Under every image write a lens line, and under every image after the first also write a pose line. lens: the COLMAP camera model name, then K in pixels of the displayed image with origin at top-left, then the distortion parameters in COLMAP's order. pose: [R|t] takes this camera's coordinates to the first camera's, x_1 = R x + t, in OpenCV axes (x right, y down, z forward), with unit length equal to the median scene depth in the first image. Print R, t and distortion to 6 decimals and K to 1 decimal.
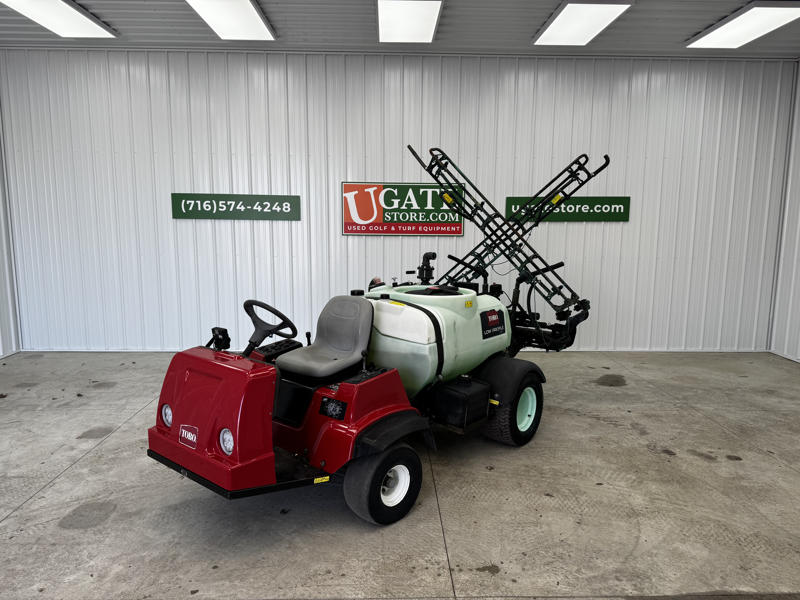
lens RADIAL K [[555.6, 0, 400.0], [0, 555.6, 300.0], [0, 0, 1]] dist [0.182056, -0.246503]
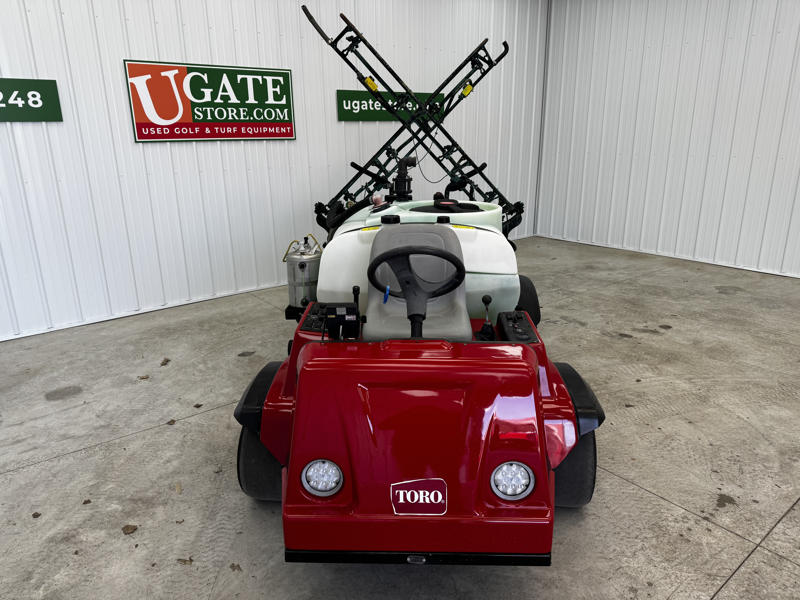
lens RADIAL K [[567.1, 0, 400.0], [0, 567.1, 300.0], [0, 0, 1]] dist [0.031862, -0.036522]
pose [[0.790994, -0.194484, 0.580089, -0.290373], [0.102862, 0.976909, 0.187264, -0.027205], [-0.603115, -0.088456, 0.792735, 0.248635]]
